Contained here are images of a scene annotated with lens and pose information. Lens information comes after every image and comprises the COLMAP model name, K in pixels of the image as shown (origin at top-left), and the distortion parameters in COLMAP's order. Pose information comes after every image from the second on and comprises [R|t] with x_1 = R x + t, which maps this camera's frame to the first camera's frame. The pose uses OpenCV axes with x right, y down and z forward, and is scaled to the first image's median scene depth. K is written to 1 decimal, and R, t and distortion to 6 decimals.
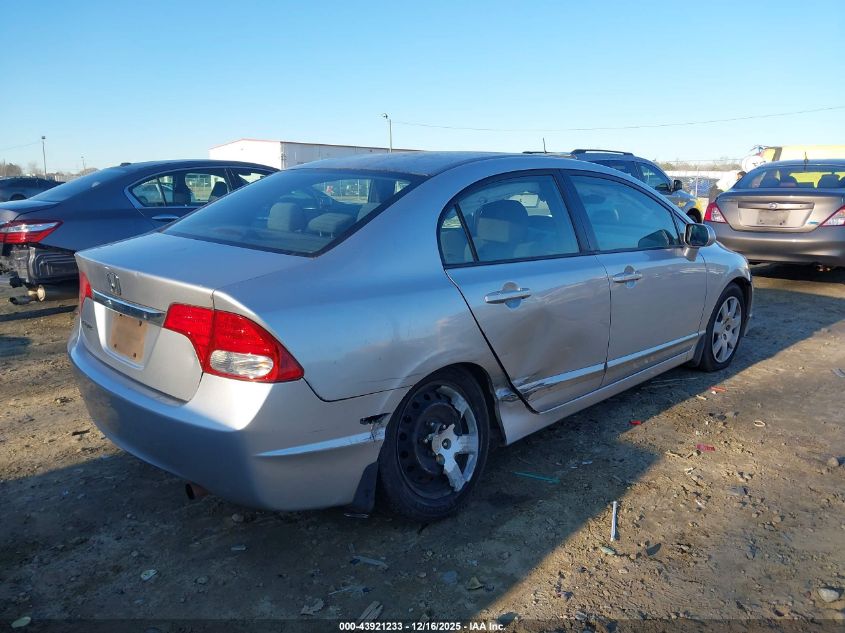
lens RADIAL K [[656.8, 0, 426.5], [0, 656.8, 314.5], [0, 0, 1]] dist [0.011055, -0.015180]
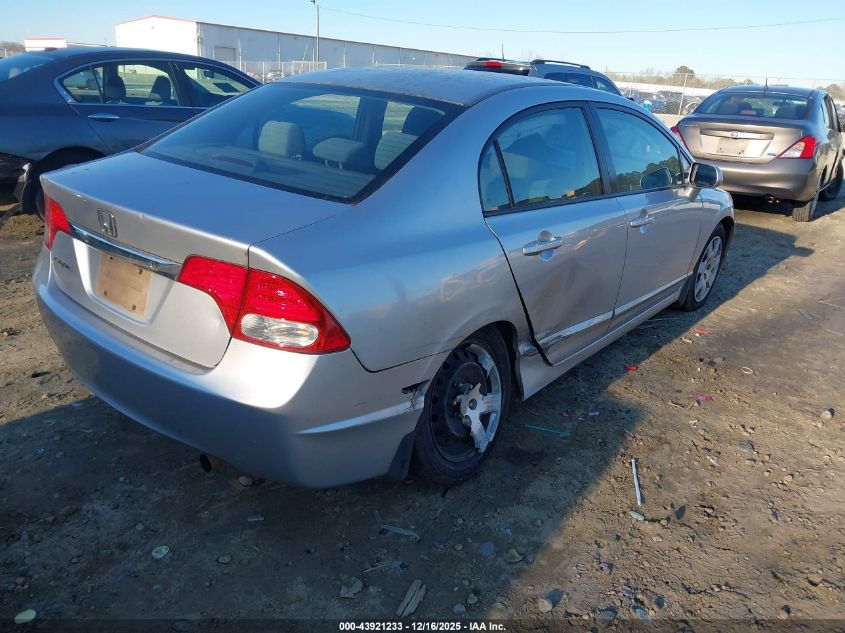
lens RADIAL K [[656.8, 0, 413.6], [0, 656.8, 312.6], [0, 0, 1]] dist [0.011055, -0.015180]
pose [[0.993451, 0.023829, 0.111749, -0.162587], [-0.039827, 0.988893, 0.143191, -0.063605], [-0.107096, -0.146704, 0.983366, 0.107979]]
